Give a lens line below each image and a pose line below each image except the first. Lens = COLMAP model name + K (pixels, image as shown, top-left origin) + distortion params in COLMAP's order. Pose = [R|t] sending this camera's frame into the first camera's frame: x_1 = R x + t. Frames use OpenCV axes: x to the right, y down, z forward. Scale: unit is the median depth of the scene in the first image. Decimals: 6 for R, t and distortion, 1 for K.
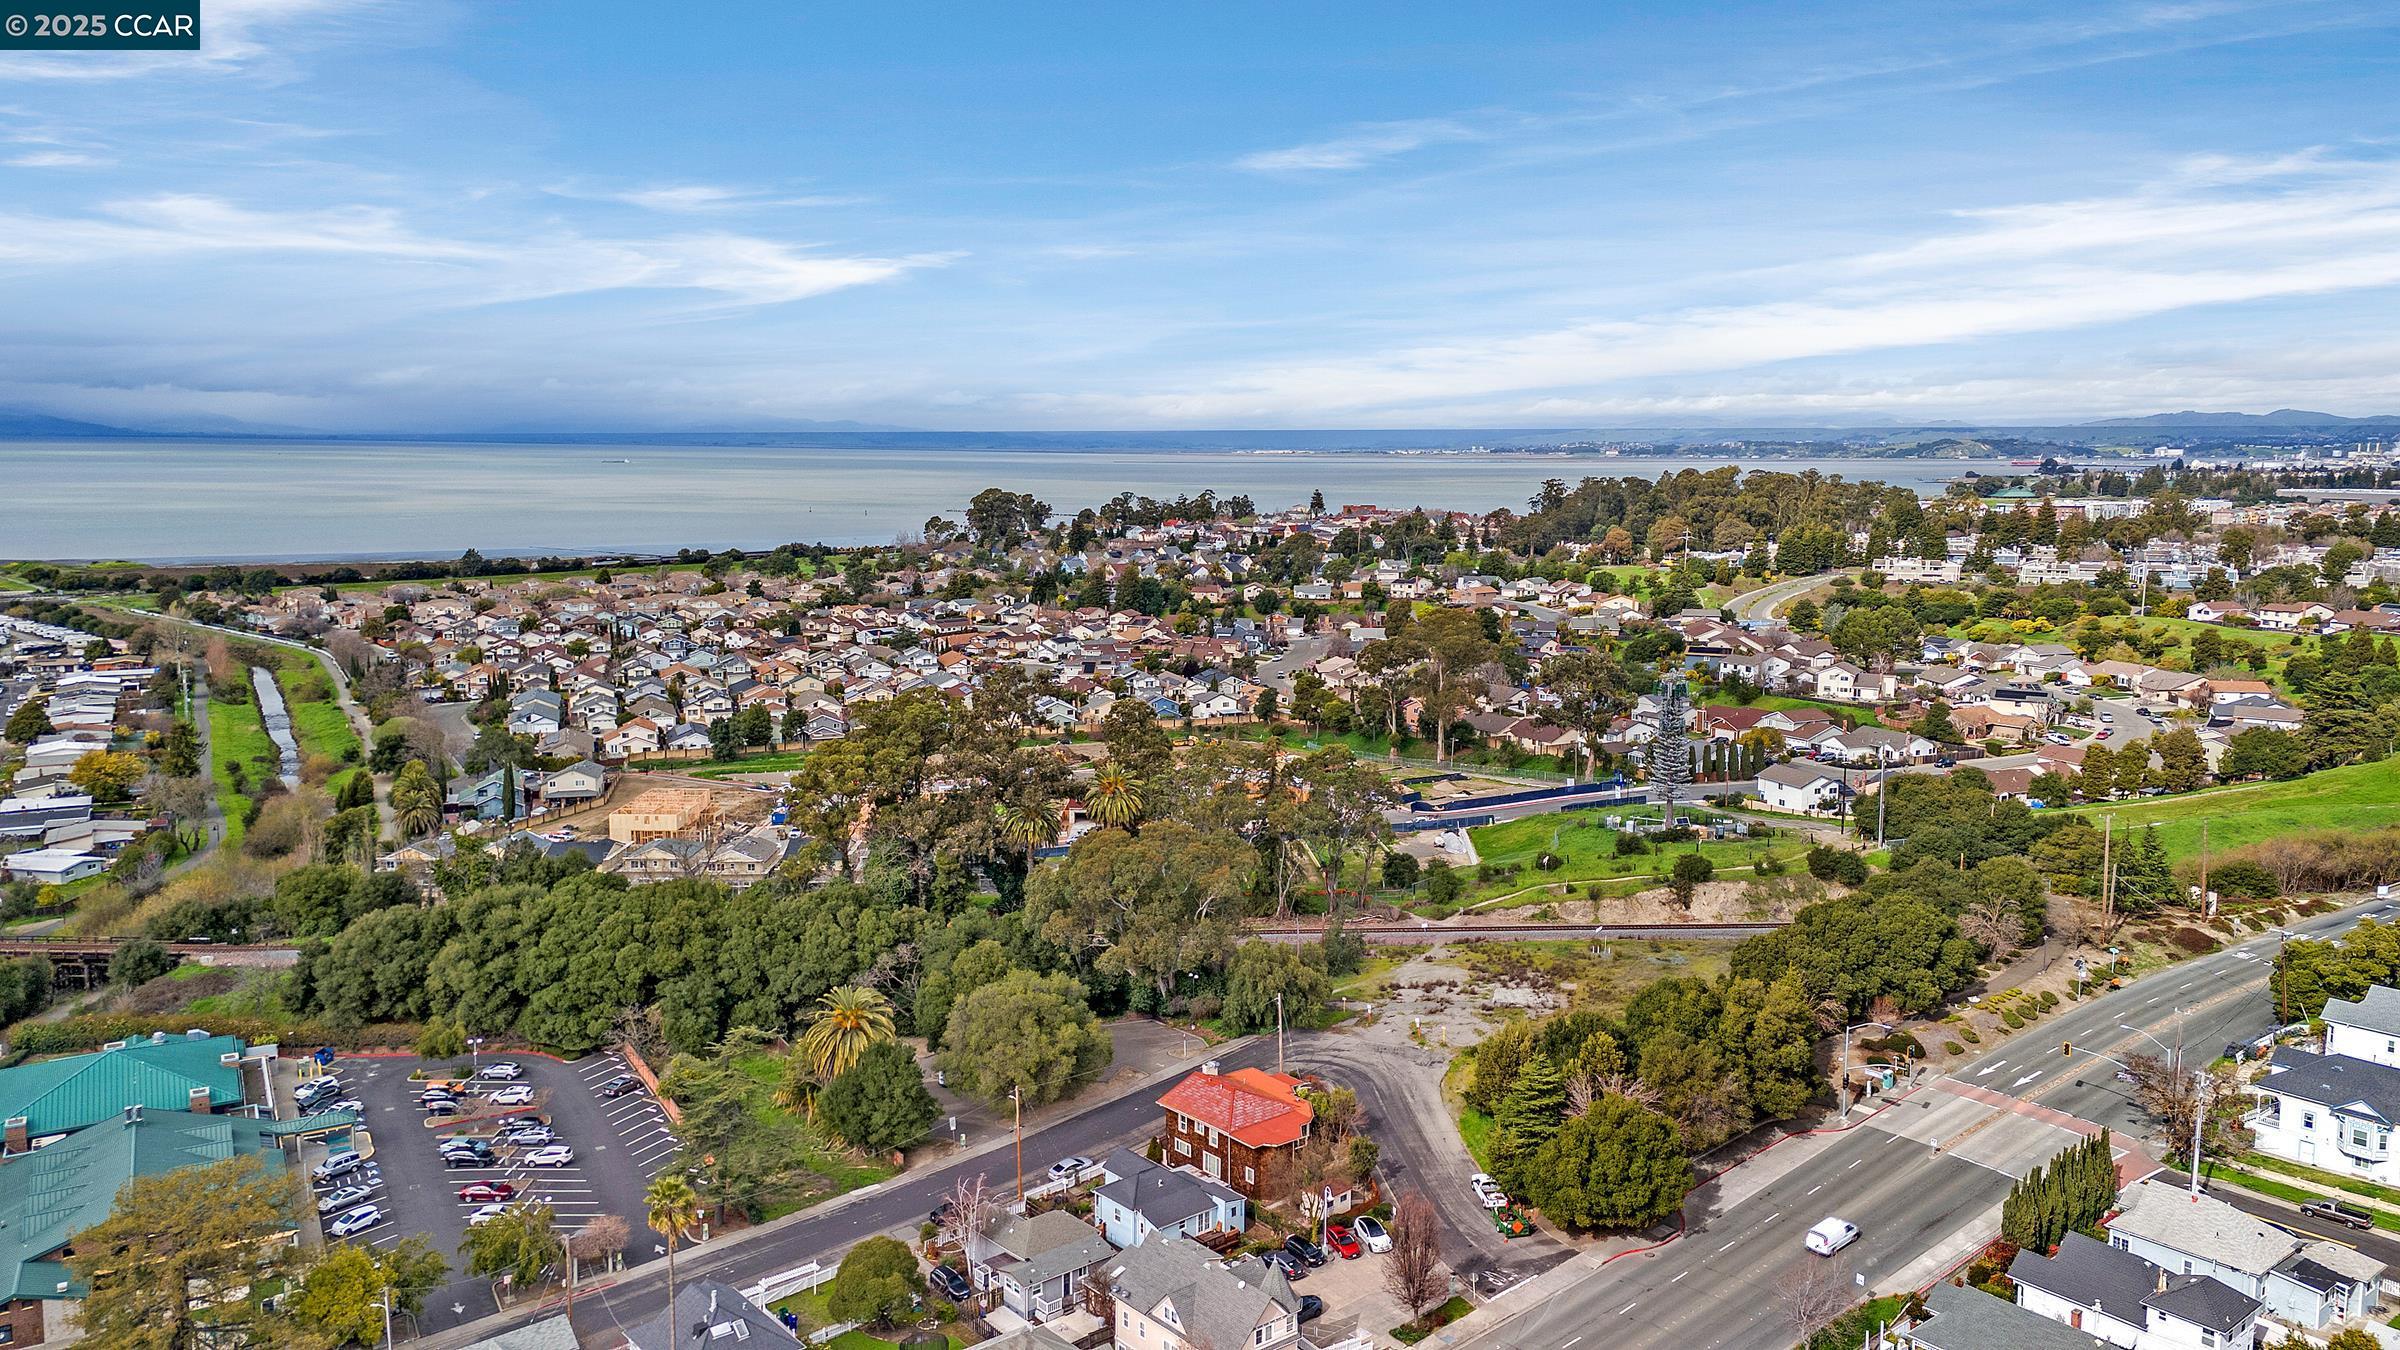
lens RADIAL K [[1758.9, 0, 1200.0], [0, 1758.9, 675.0], [0, 0, 1]] dist [0.125065, -0.074980]
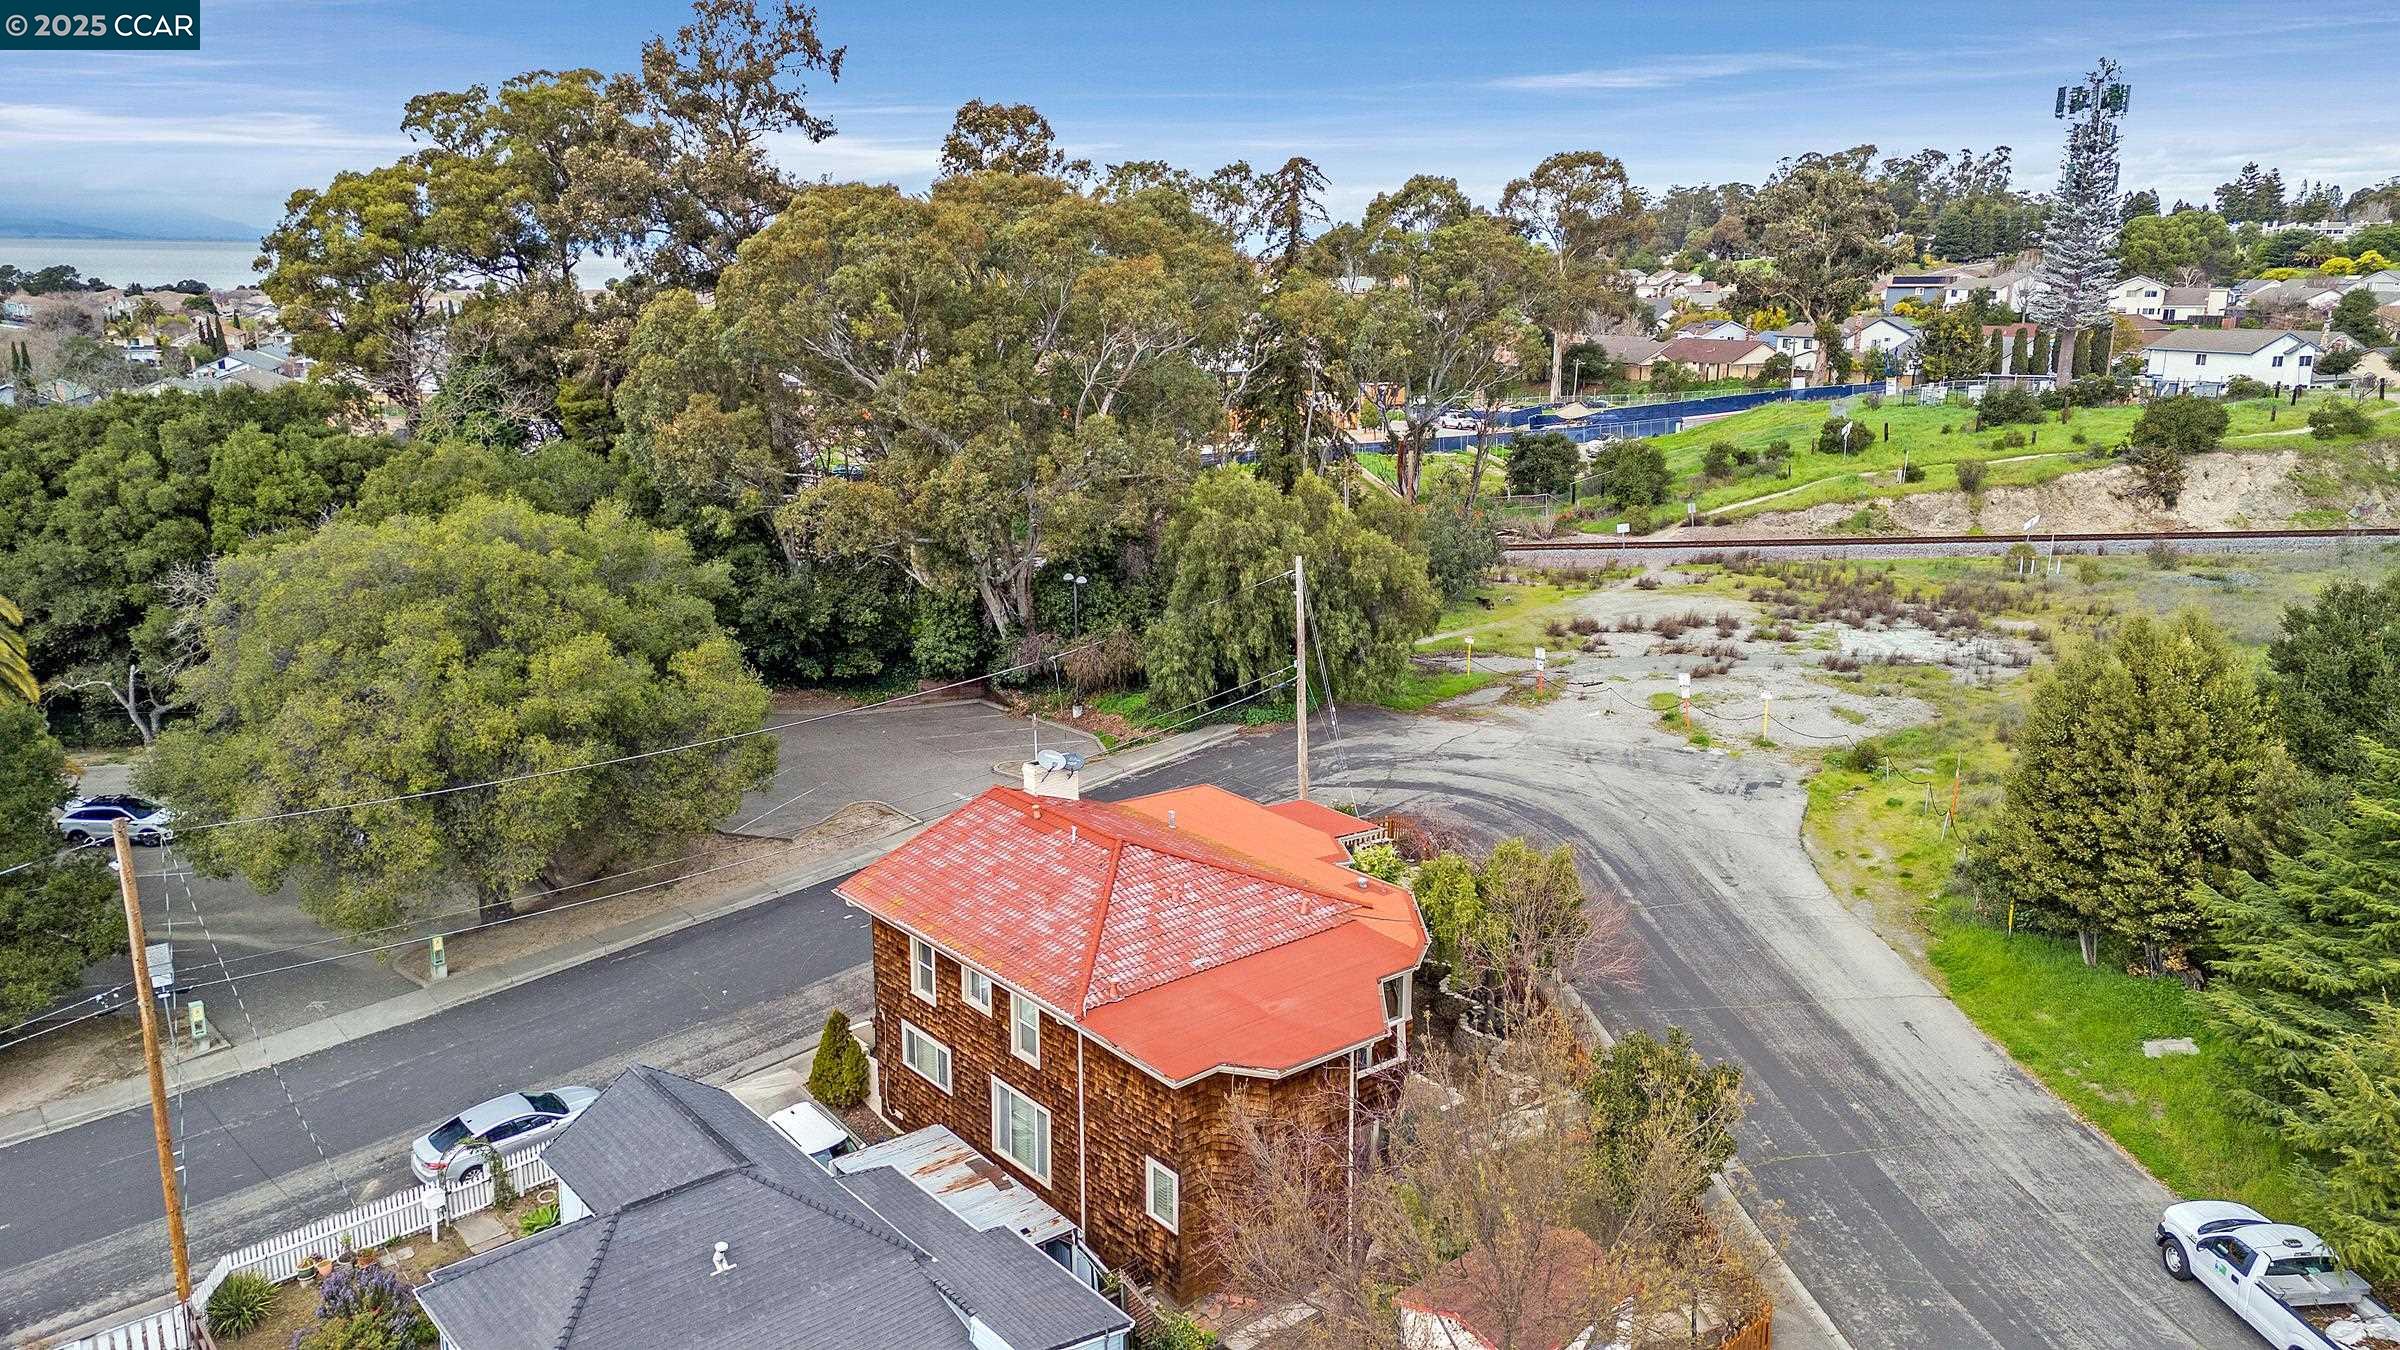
lens RADIAL K [[1817.4, 0, 1200.0], [0, 1817.4, 675.0], [0, 0, 1]] dist [0.071437, -0.002283]
pose [[0.999891, 0.000043, -0.014791, 0.029638], [0.001515, 0.994435, 0.105345, 0.152711], [0.014714, -0.105356, 0.994326, 0.621057]]
